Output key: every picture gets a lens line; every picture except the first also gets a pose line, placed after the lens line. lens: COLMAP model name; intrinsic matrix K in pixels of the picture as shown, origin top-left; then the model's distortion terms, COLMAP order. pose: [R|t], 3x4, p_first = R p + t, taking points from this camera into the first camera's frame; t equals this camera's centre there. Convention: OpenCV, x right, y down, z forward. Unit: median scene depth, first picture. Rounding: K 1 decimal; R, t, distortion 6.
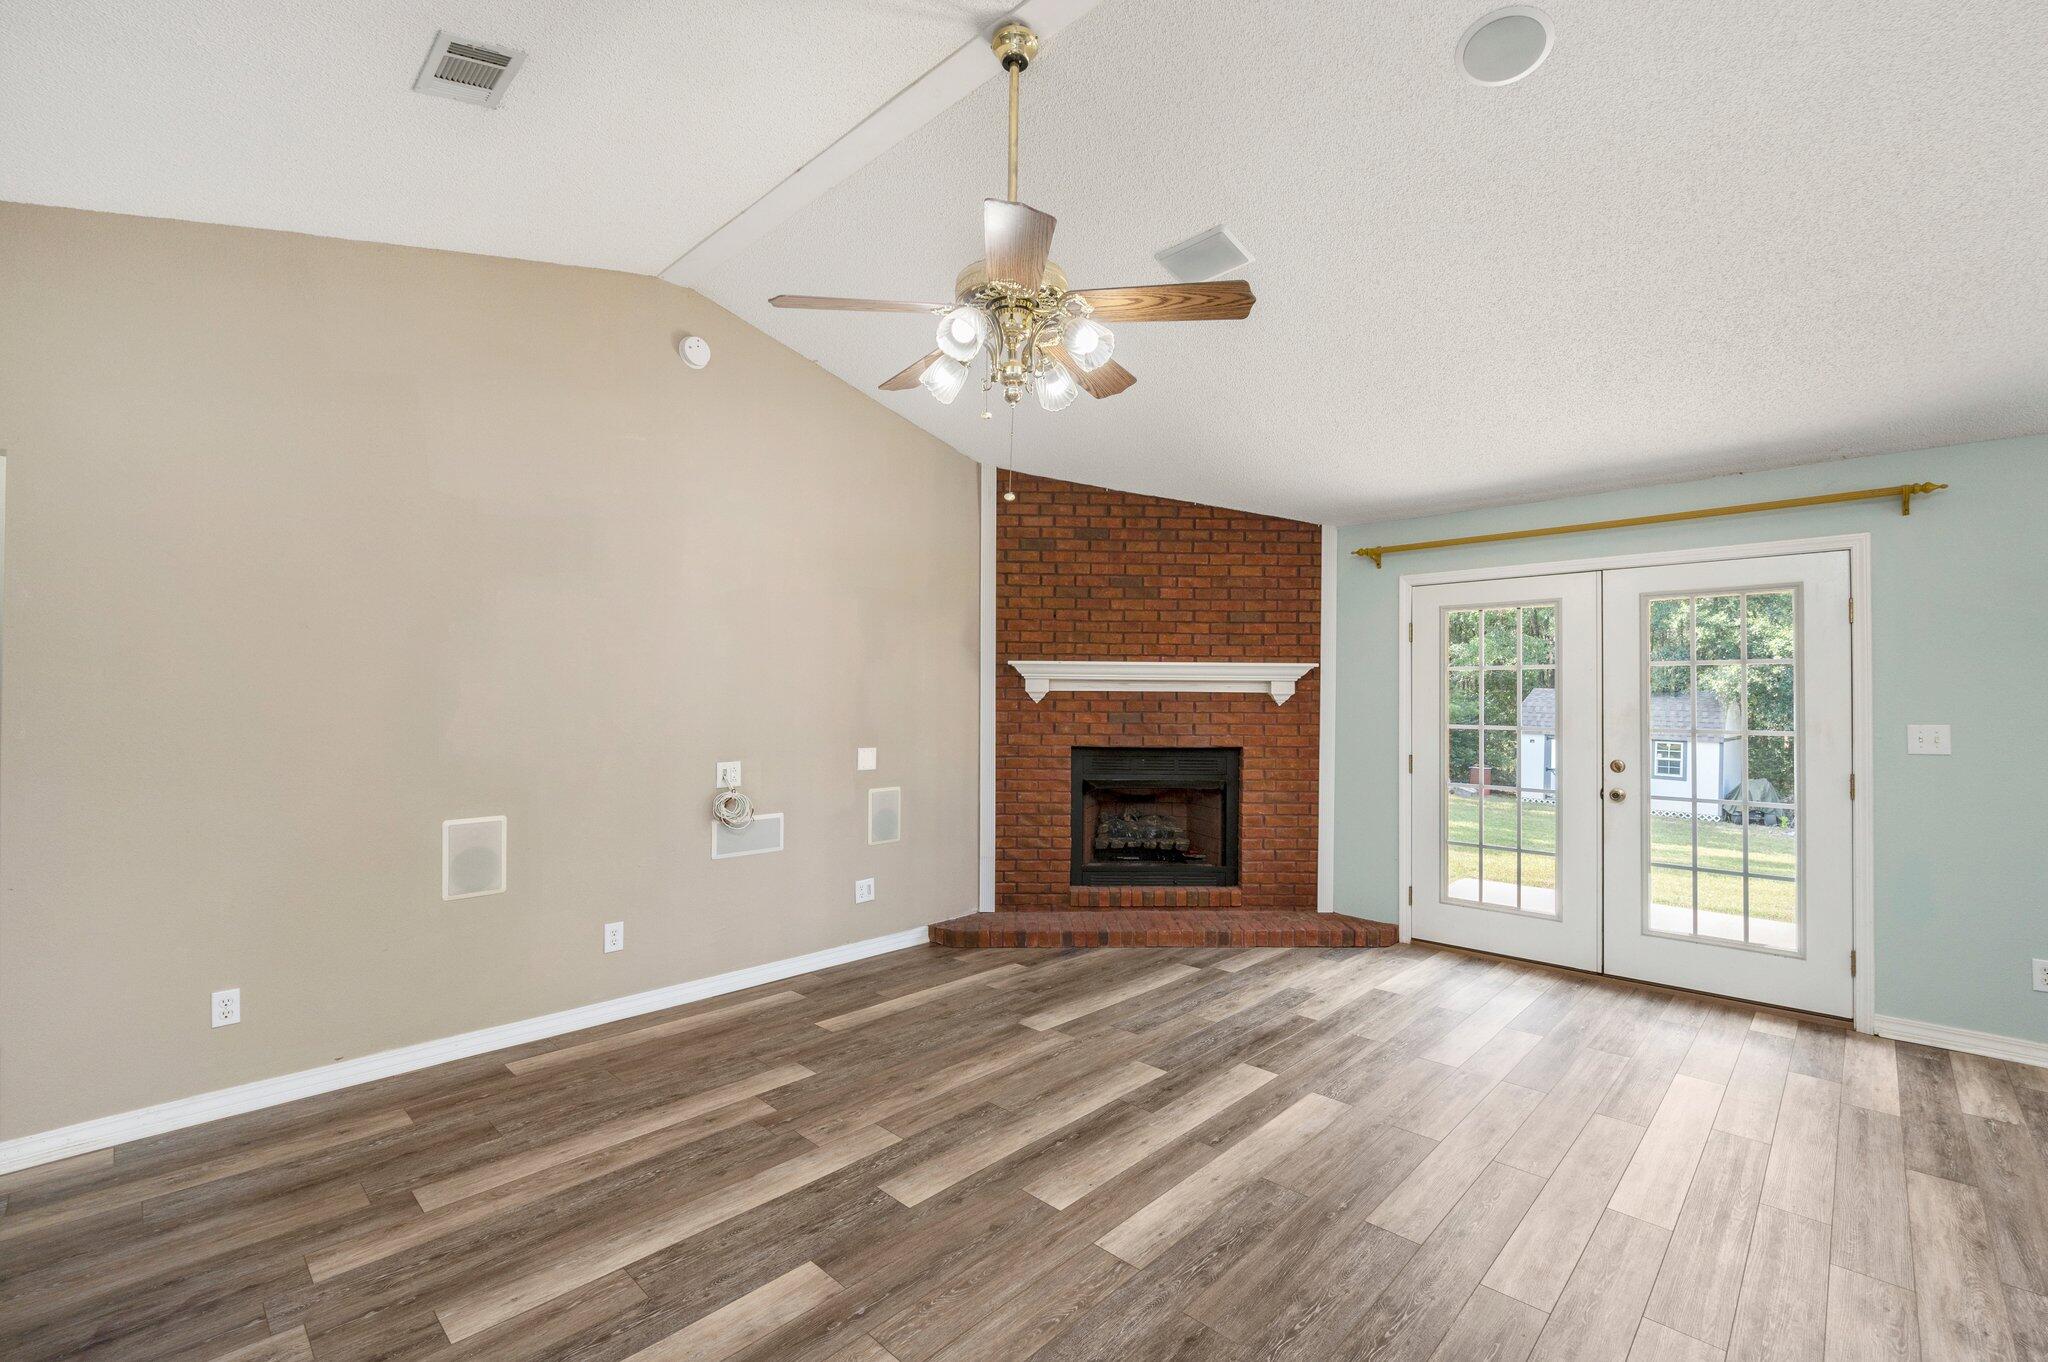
lens RADIAL K [[876.2, 0, 1022.3], [0, 876.2, 688.5], [0, 0, 1]] dist [-0.001287, -0.000257]
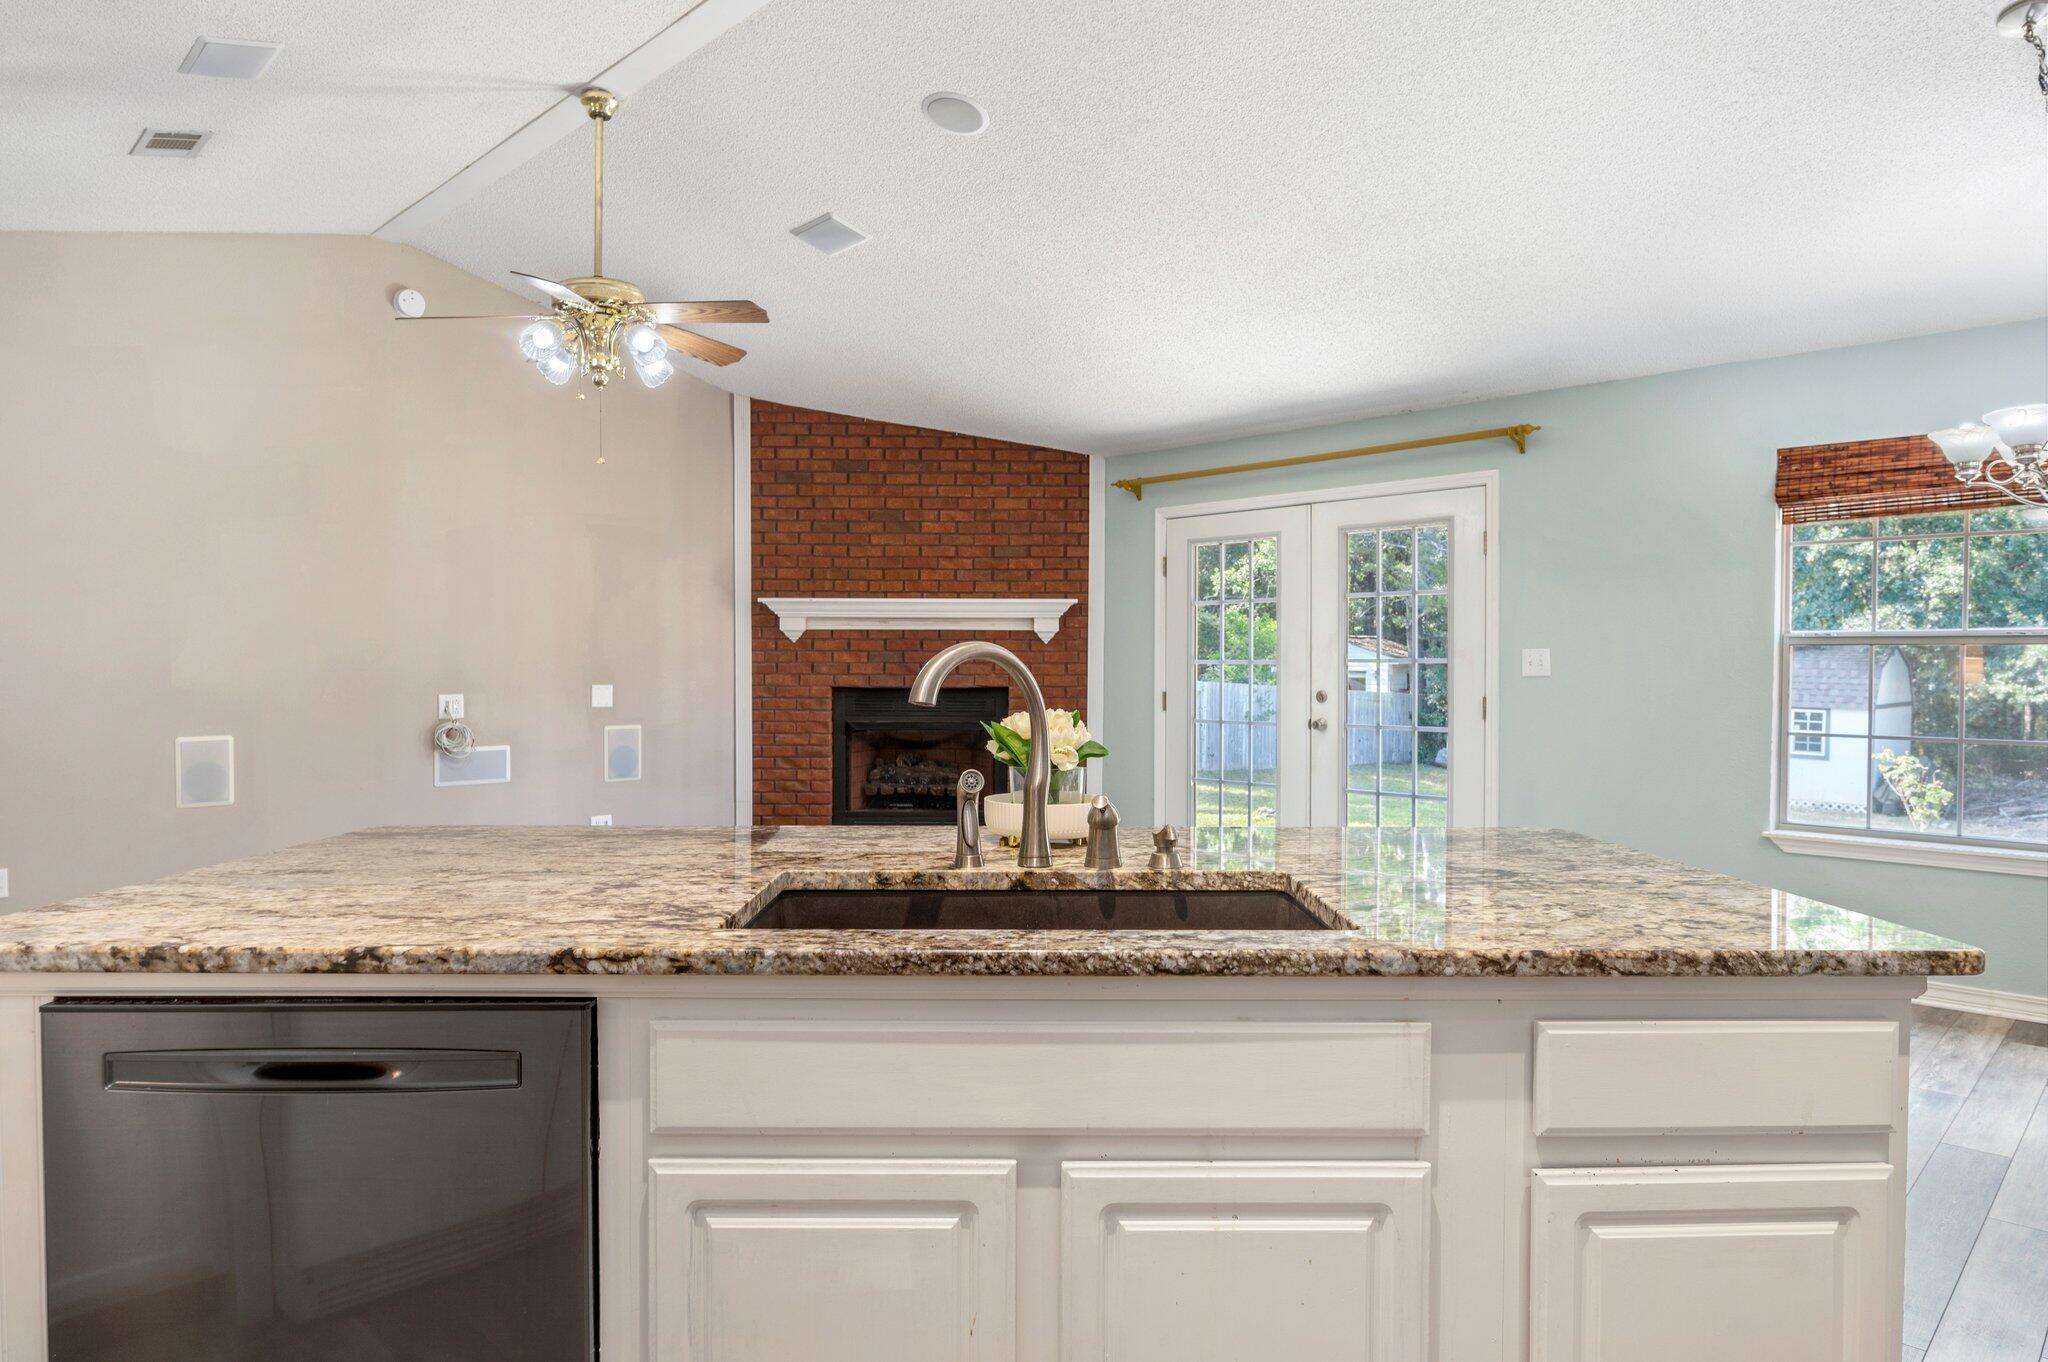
lens RADIAL K [[1231.7, 0, 1014.1], [0, 1231.7, 675.0], [0, 0, 1]] dist [-0.008645, -0.000026]
pose [[0.999910, -0.005007, -0.012475, 0.276311], [0.005254, 0.999788, 0.019885, 0.027226], [0.012373, -0.019948, 0.999724, -0.356610]]
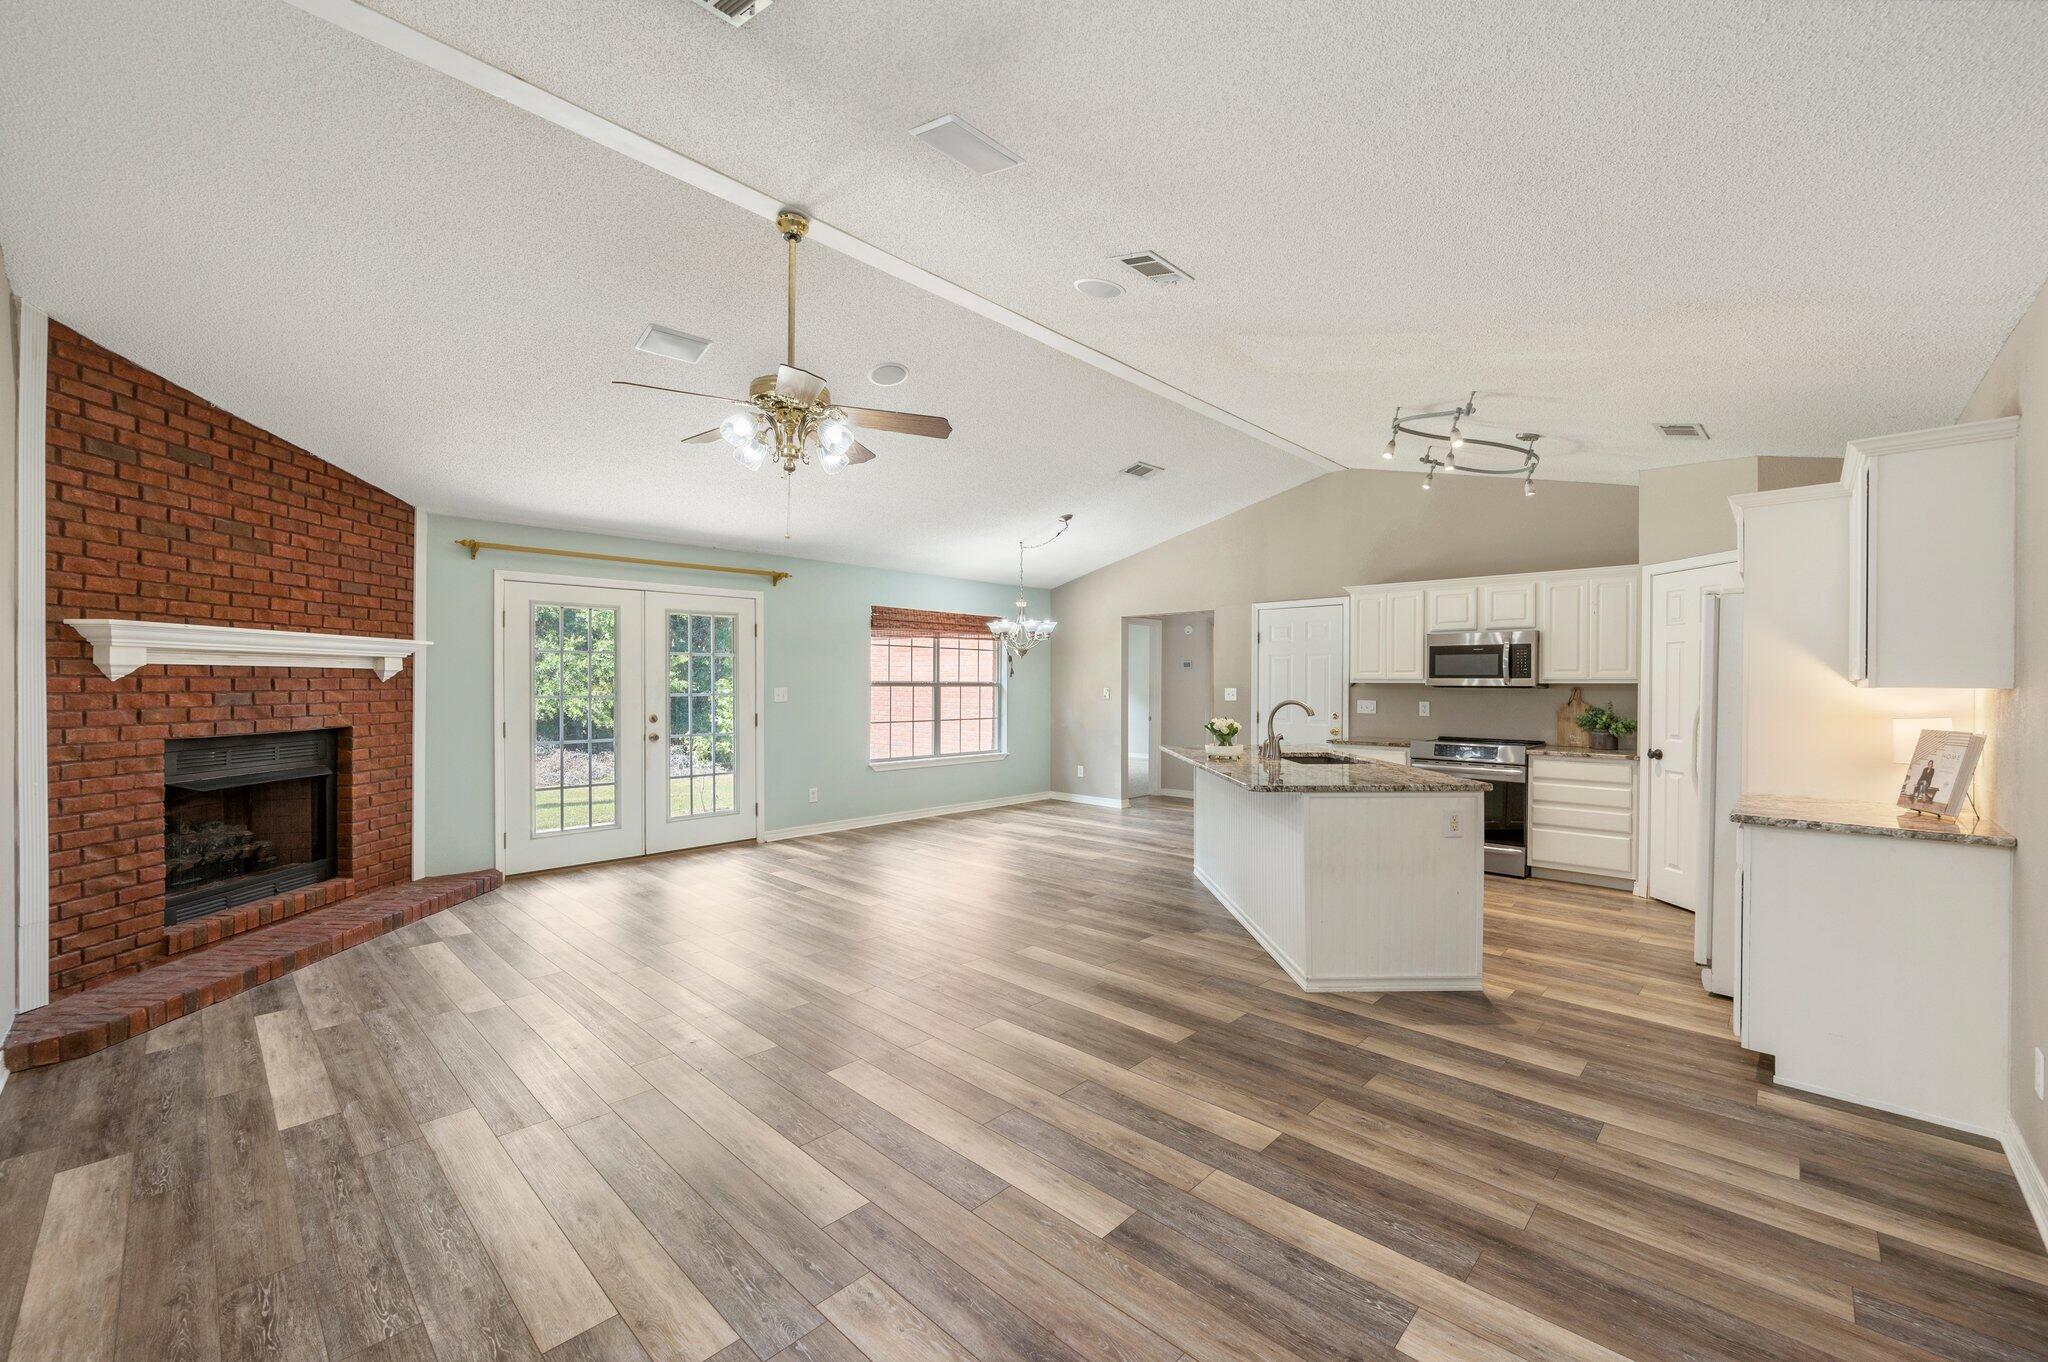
lens RADIAL K [[826.2, 0, 1024.0], [0, 826.2, 681.0], [0, 0, 1]] dist [-0.000374, 0.000032]
pose [[0.002967, -0.006916, 0.999972, -0.635159], [-0.013215, 0.999888, 0.006955, 0.002437], [-0.999908, -0.013235, 0.002876, 0.278096]]
